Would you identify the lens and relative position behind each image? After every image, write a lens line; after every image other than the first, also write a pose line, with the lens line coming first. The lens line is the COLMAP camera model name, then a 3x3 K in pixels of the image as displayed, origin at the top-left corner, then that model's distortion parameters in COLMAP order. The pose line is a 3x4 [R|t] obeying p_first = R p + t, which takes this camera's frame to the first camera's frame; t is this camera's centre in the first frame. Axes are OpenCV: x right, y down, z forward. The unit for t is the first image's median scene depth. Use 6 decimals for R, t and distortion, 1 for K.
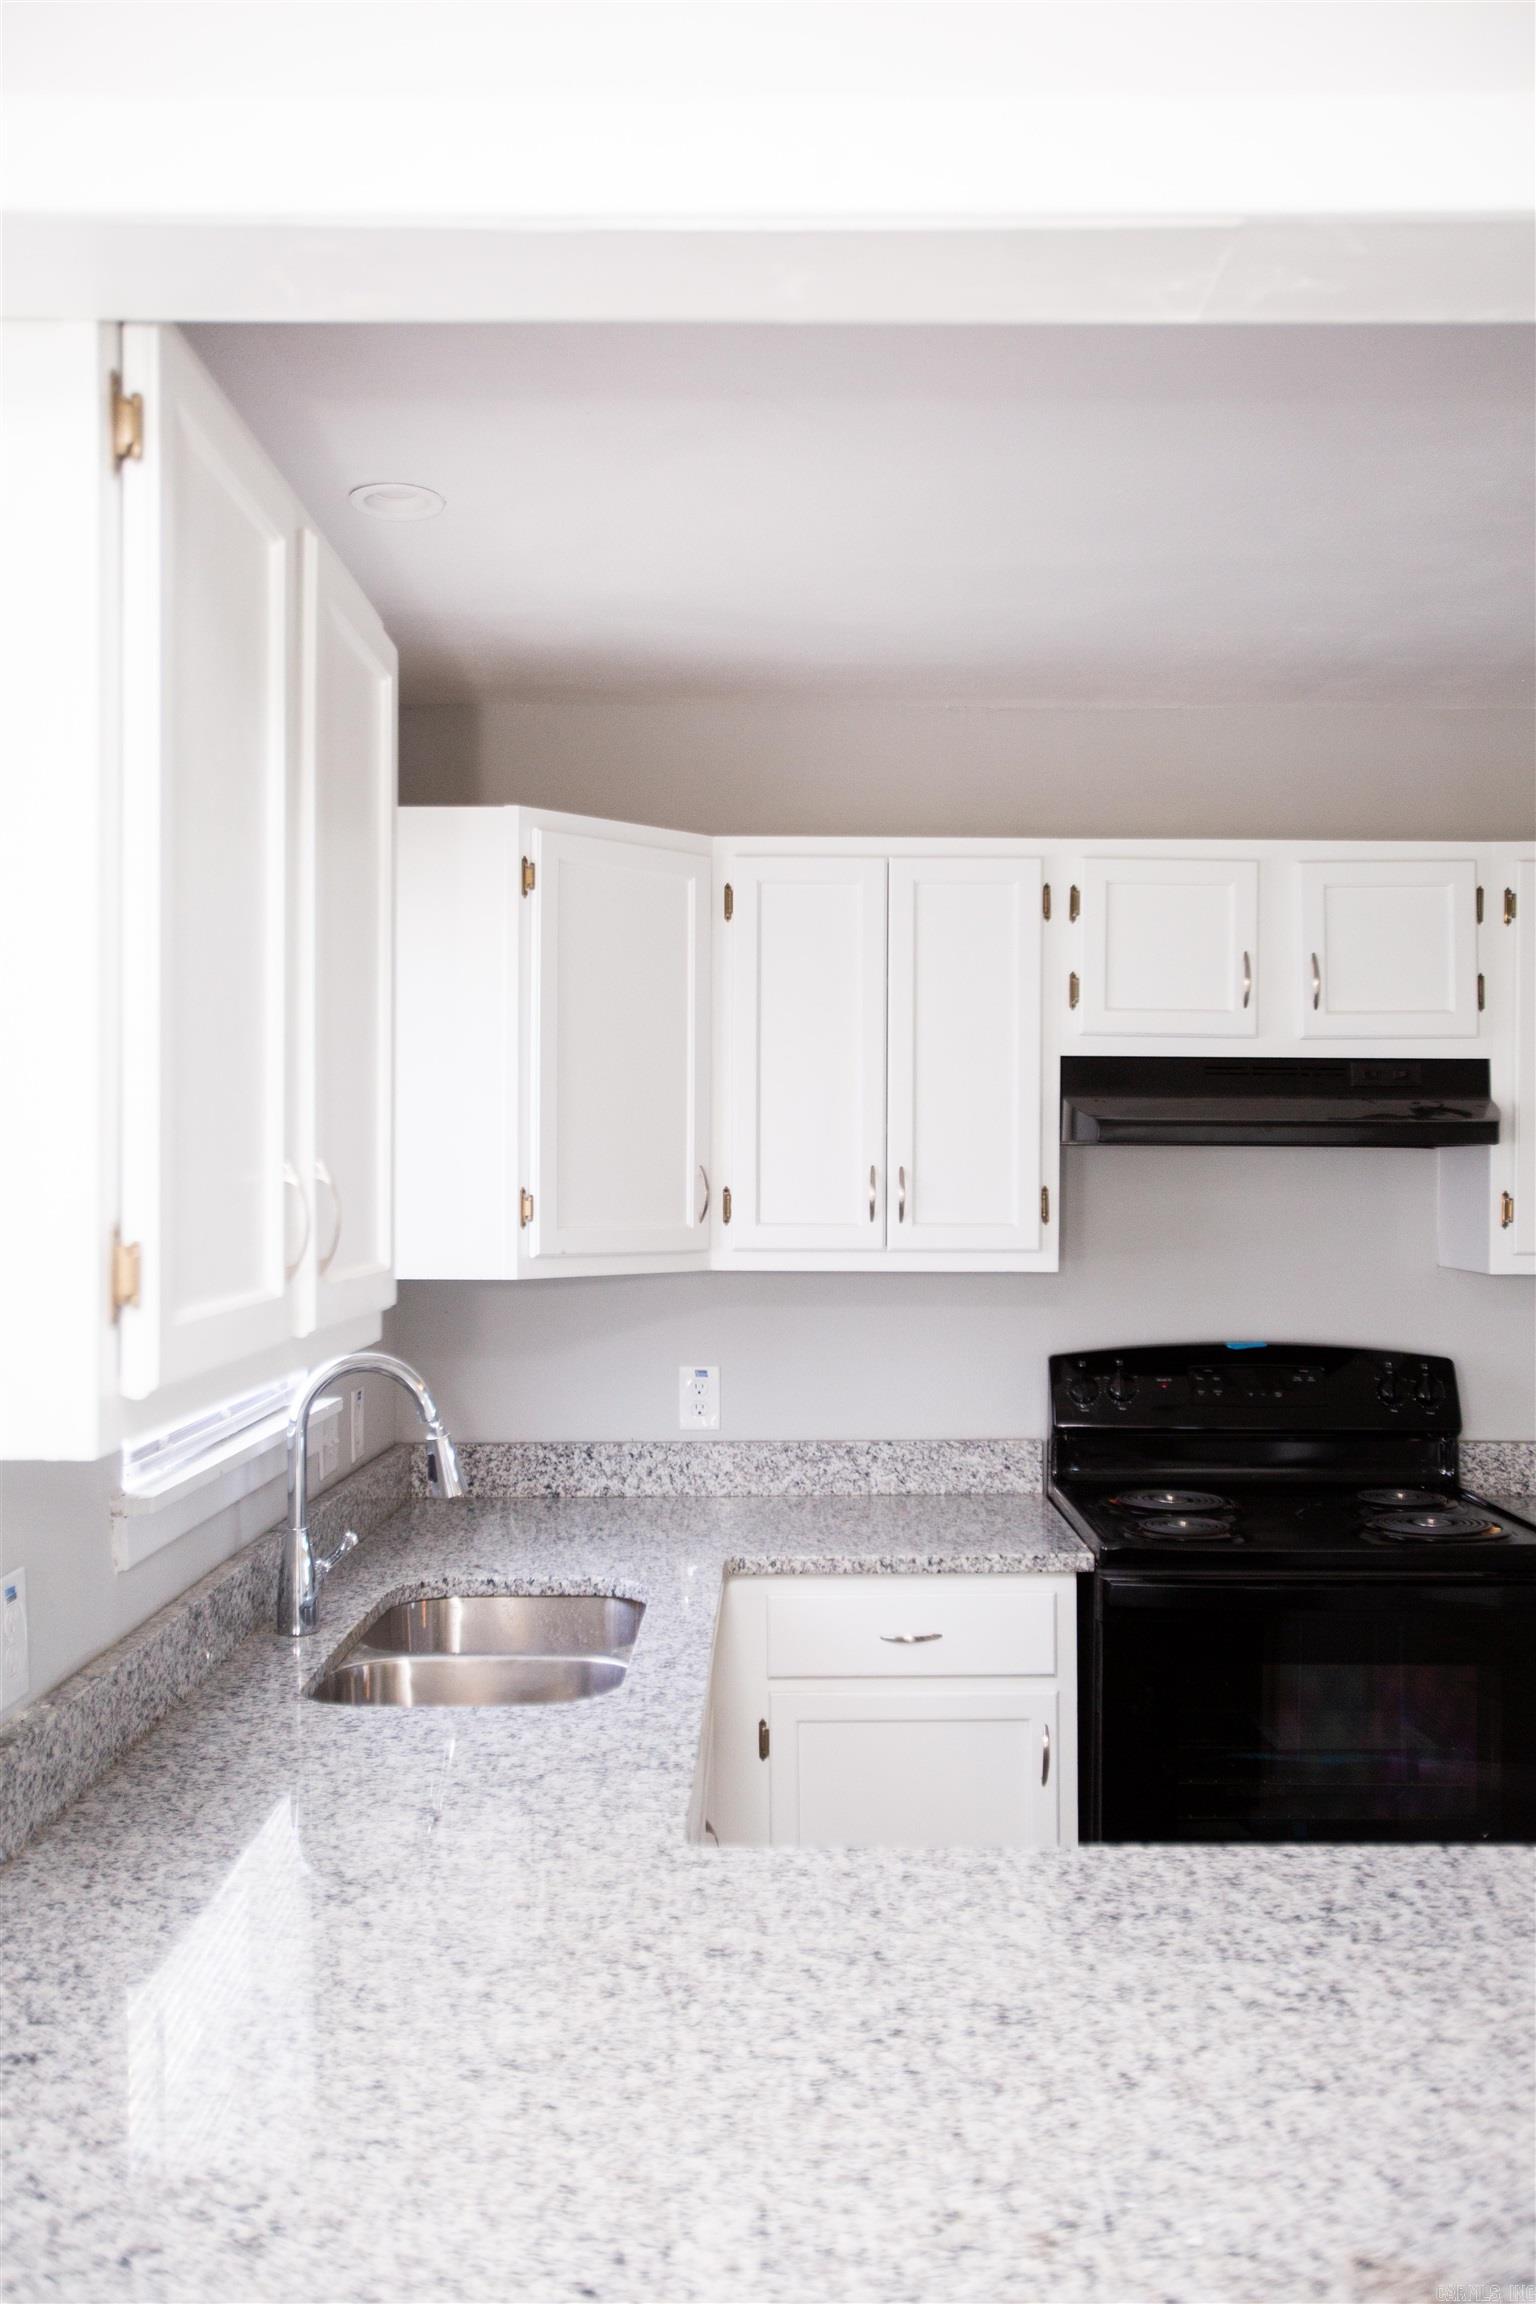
lens RADIAL K [[2021.0, 0, 793.7], [0, 2021.0, 1184.6], [0, 0, 1]] dist [0.005075, 0.028875]
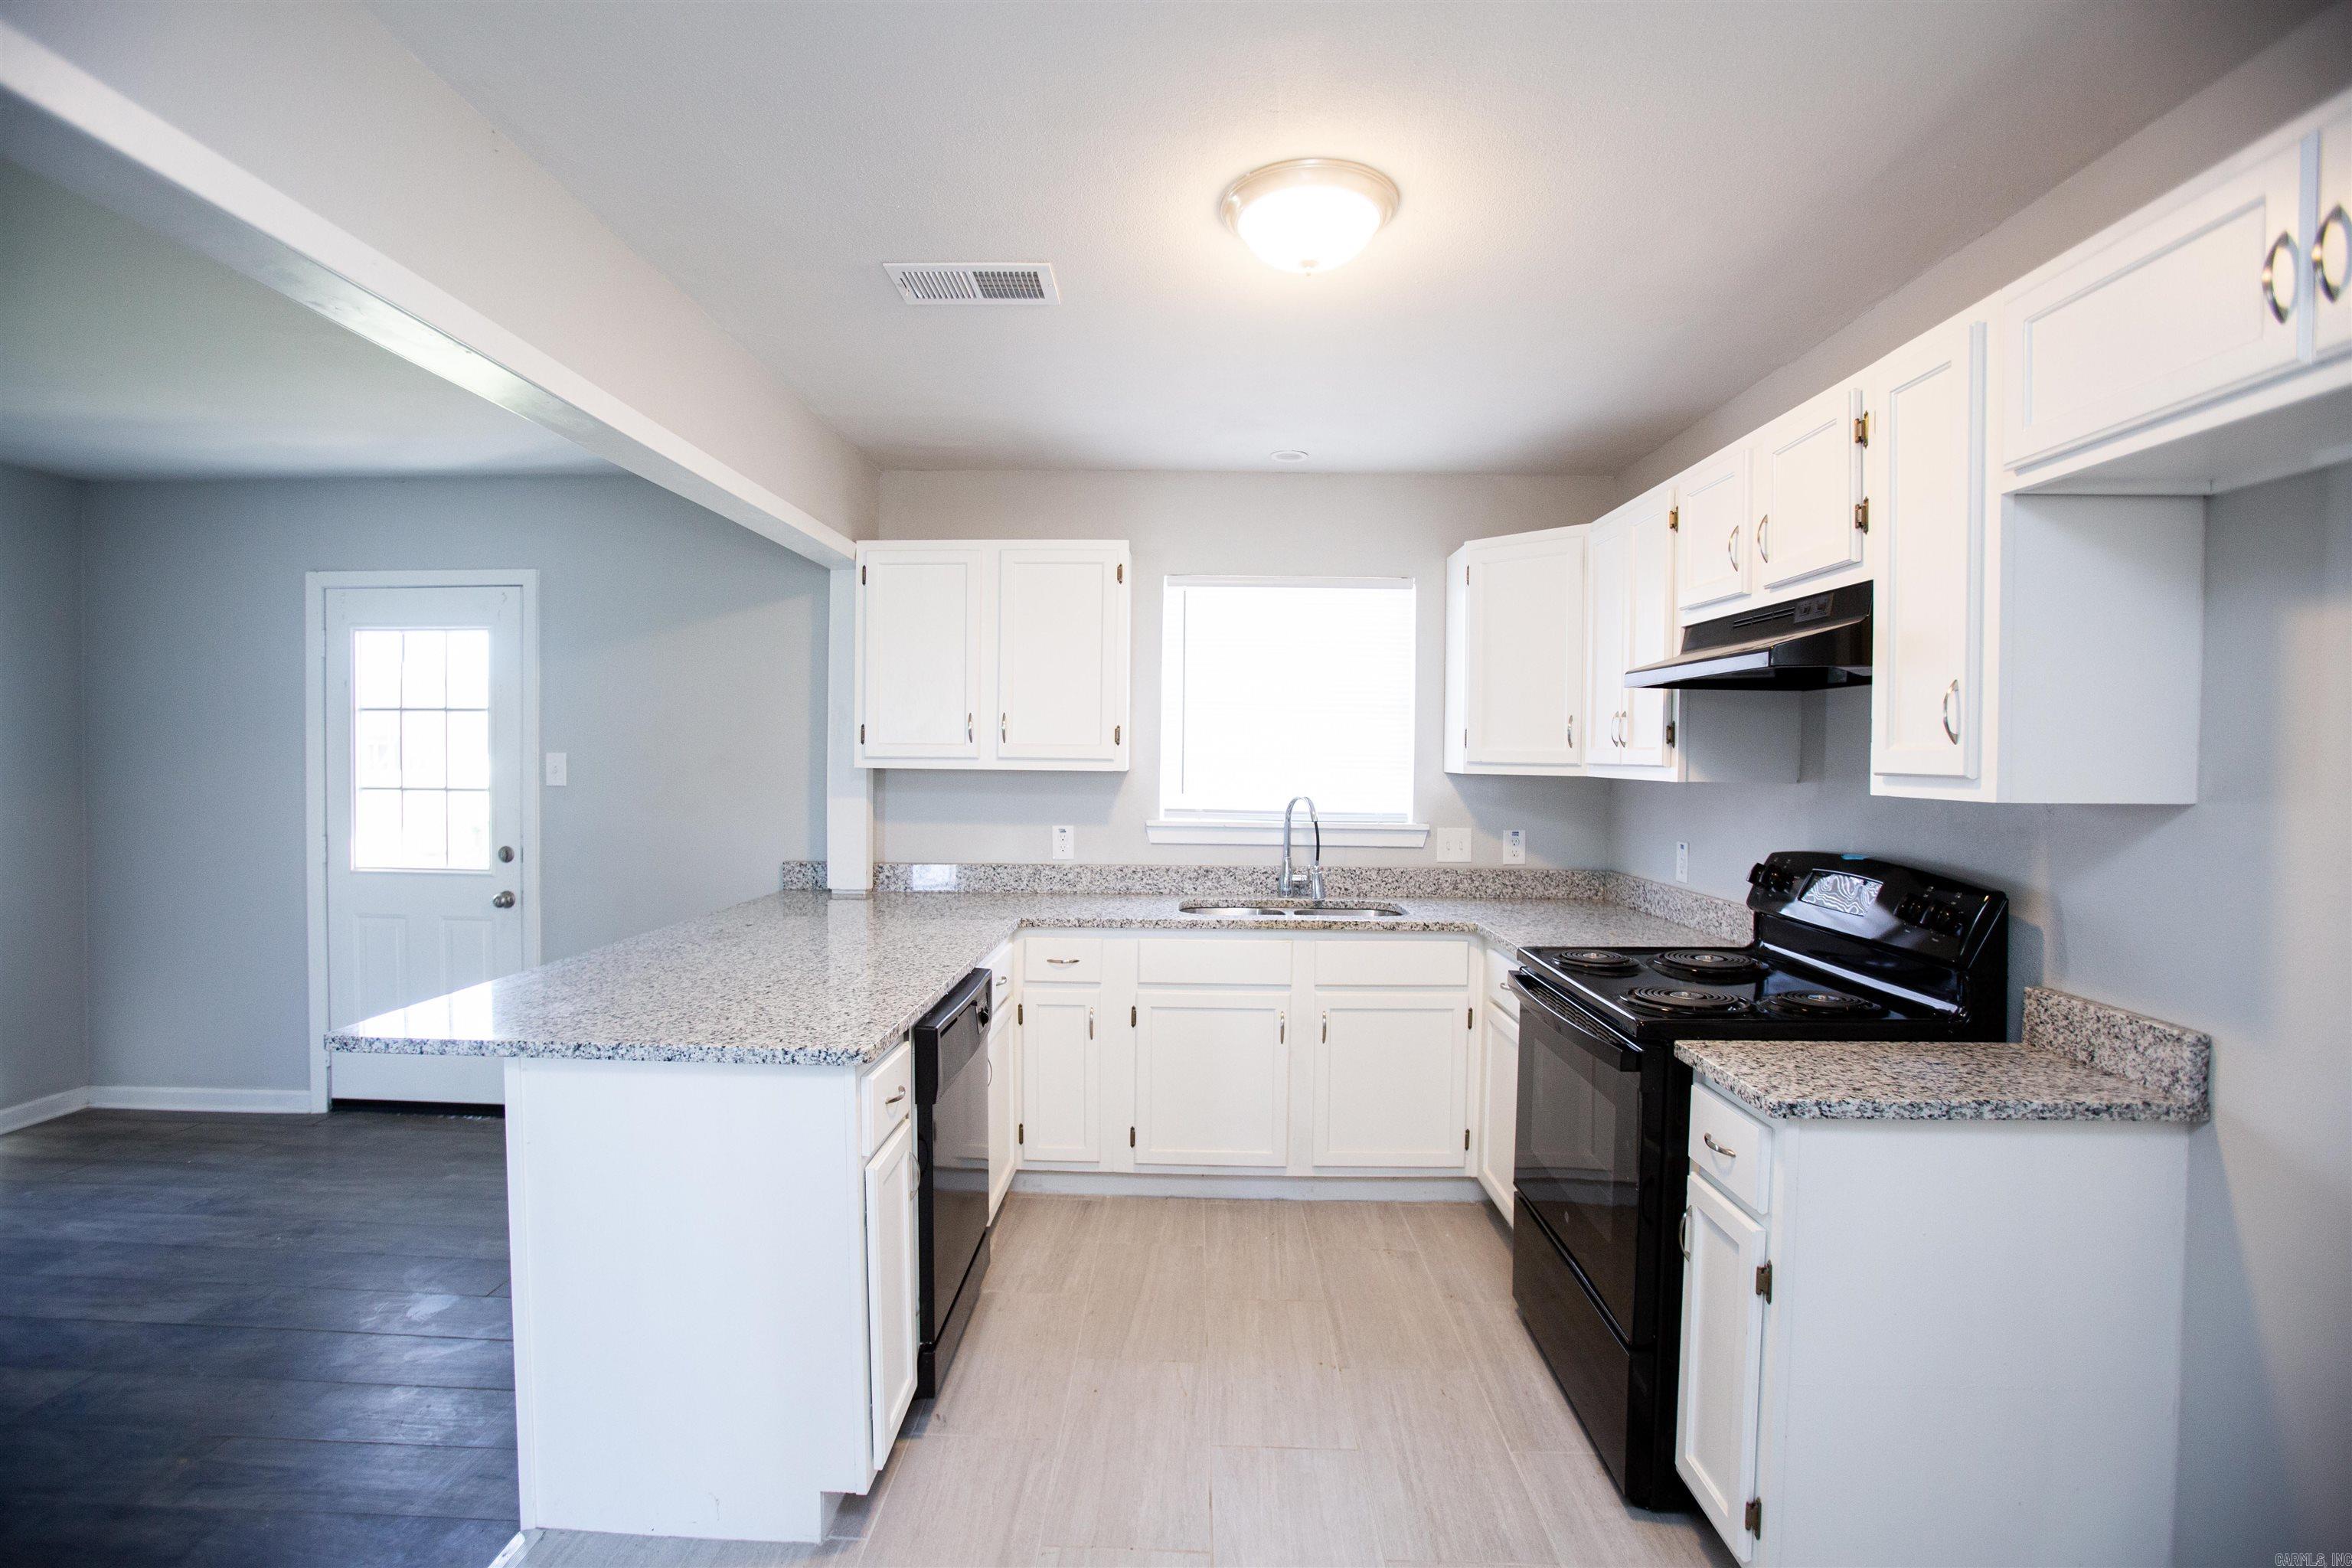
lens RADIAL K [[1084.5, 0, 1152.5], [0, 1084.5, 785.3], [0, 0, 1]] dist [-0.064146, 0.023737]
pose [[-0.042562, 0.026097, -0.998753, 0.891749], [-0.014785, 0.999533, 0.026748, 0.031021], [0.998984, 0.015905, -0.042156, 0.675827]]
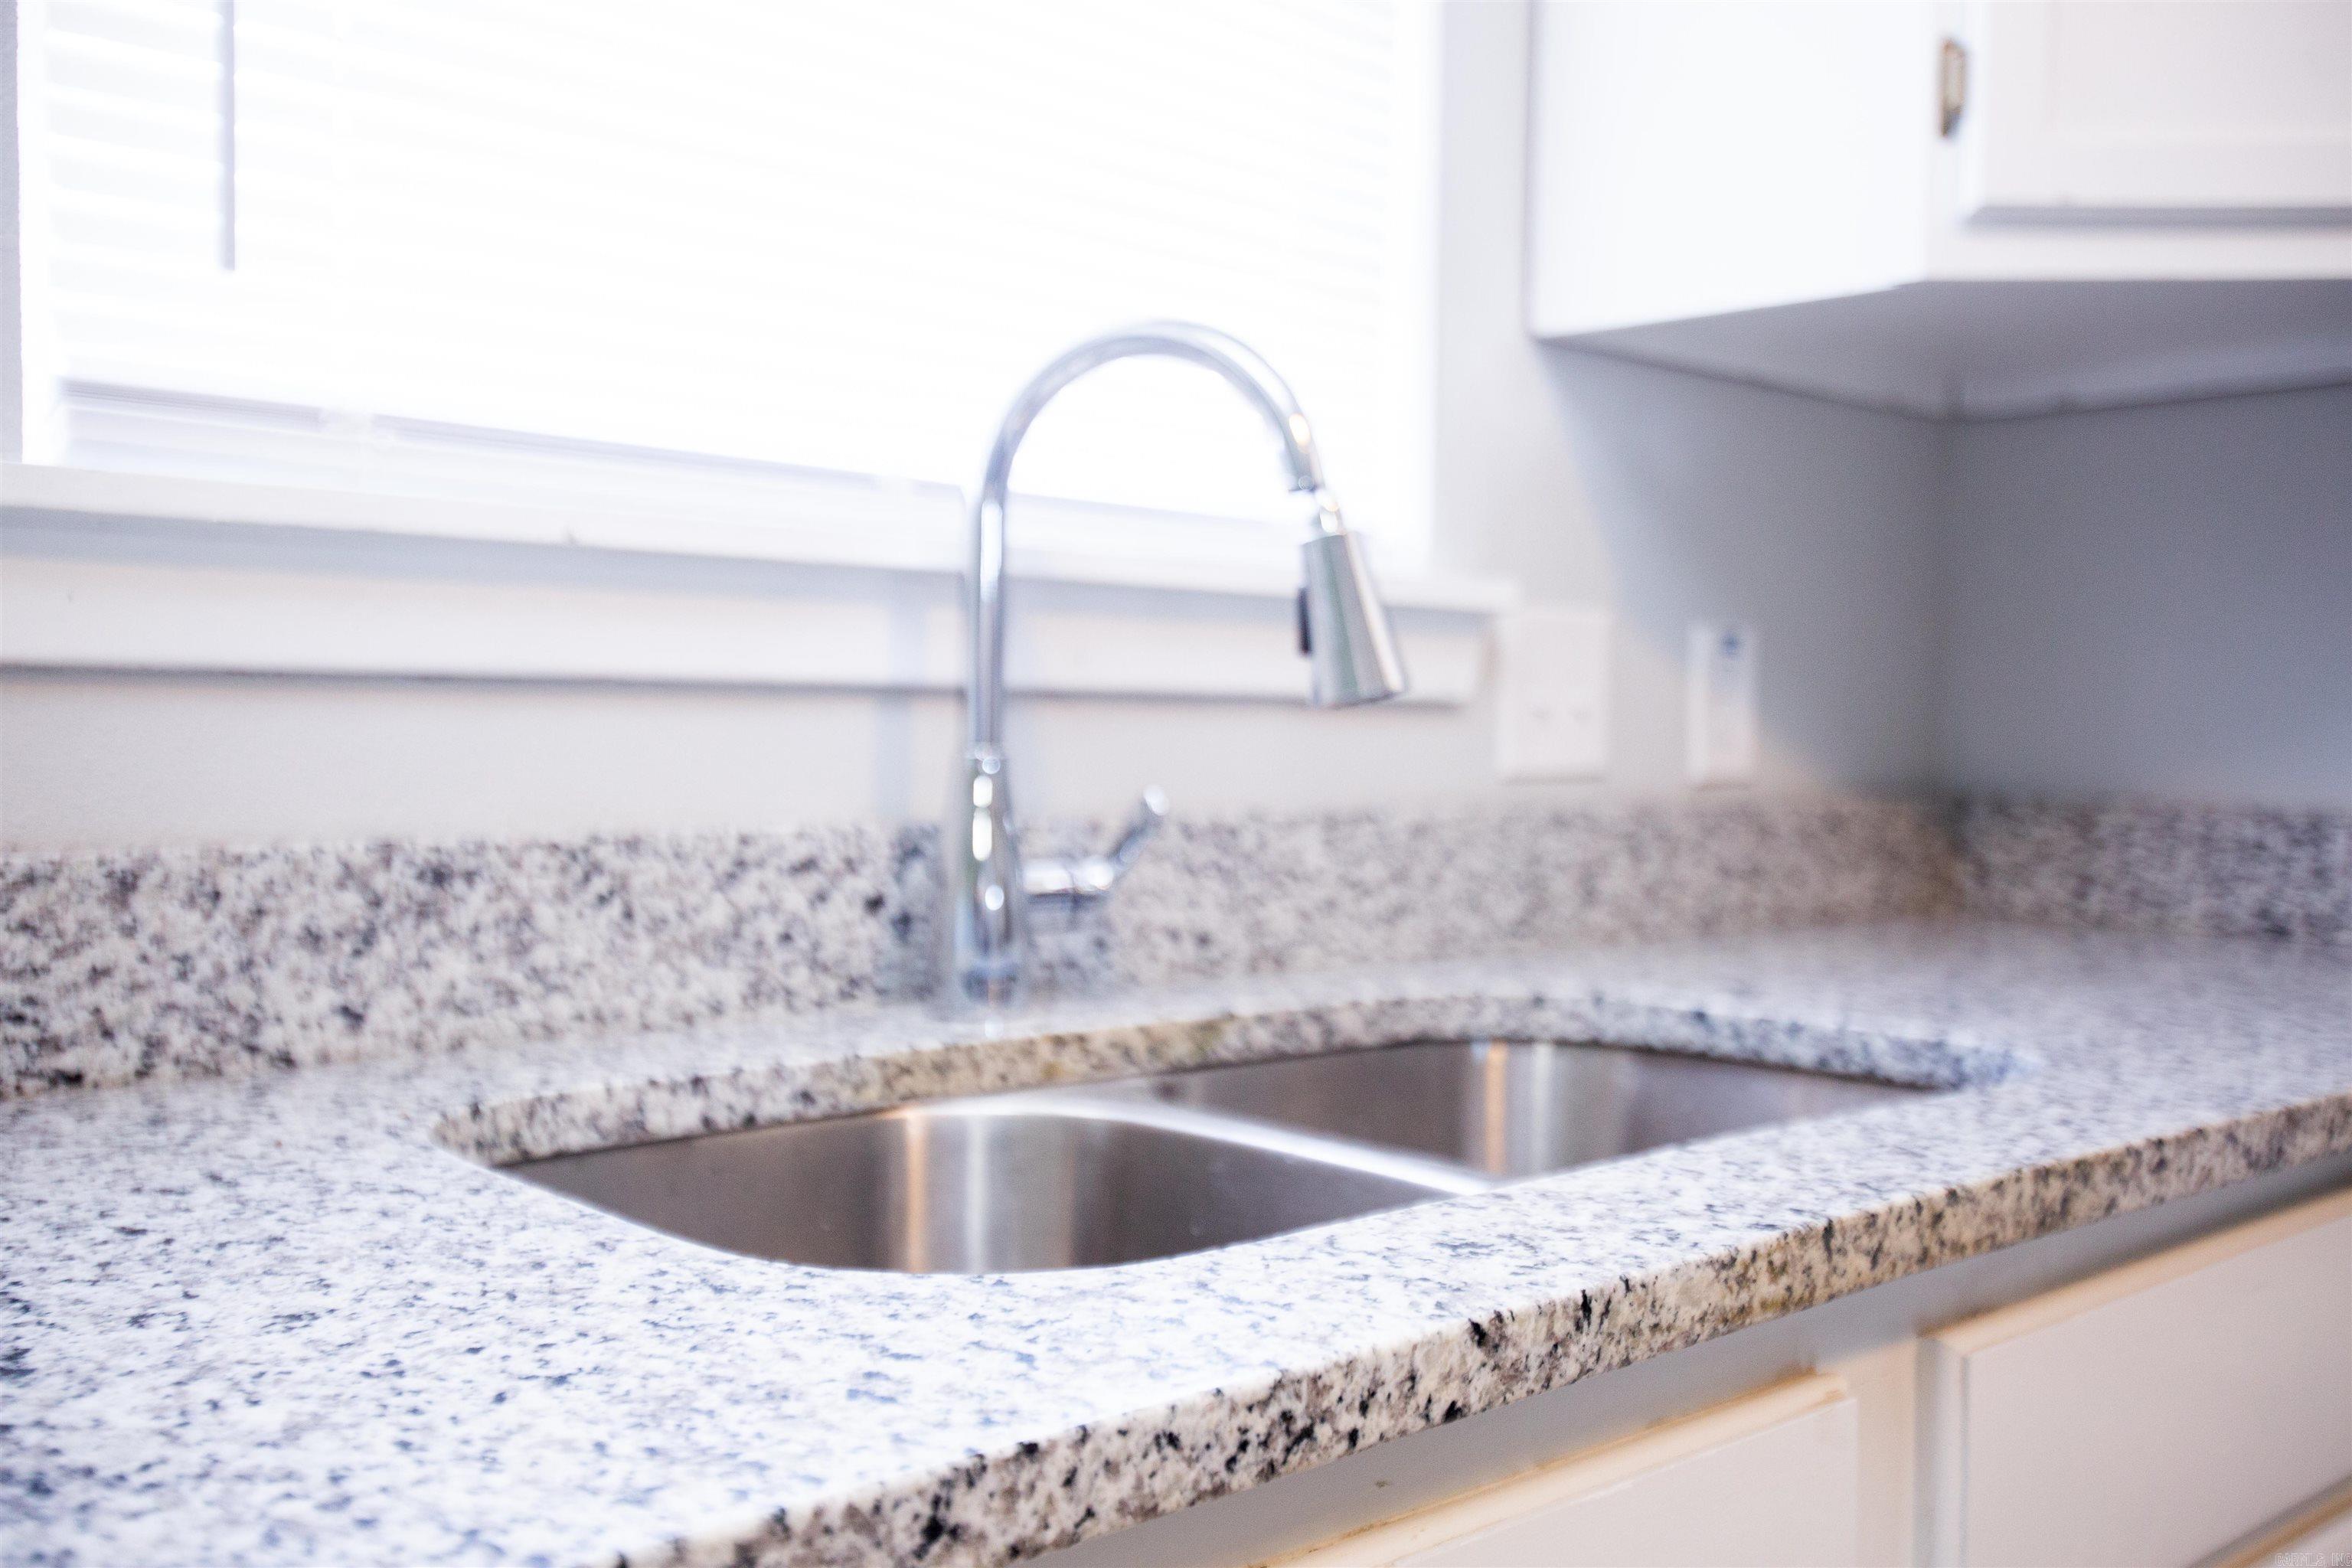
lens RADIAL K [[2245.3, 0, 1151.6], [0, 2245.3, 796.9], [0, 0, 1]] dist [0.007580, 0.000000]
pose [[0.659313, 0.040857, -0.750758, 0.085319], [-0.019396, 0.999114, 0.037339, 0.122863], [0.751619, -0.010057, 0.659521, 0.560118]]
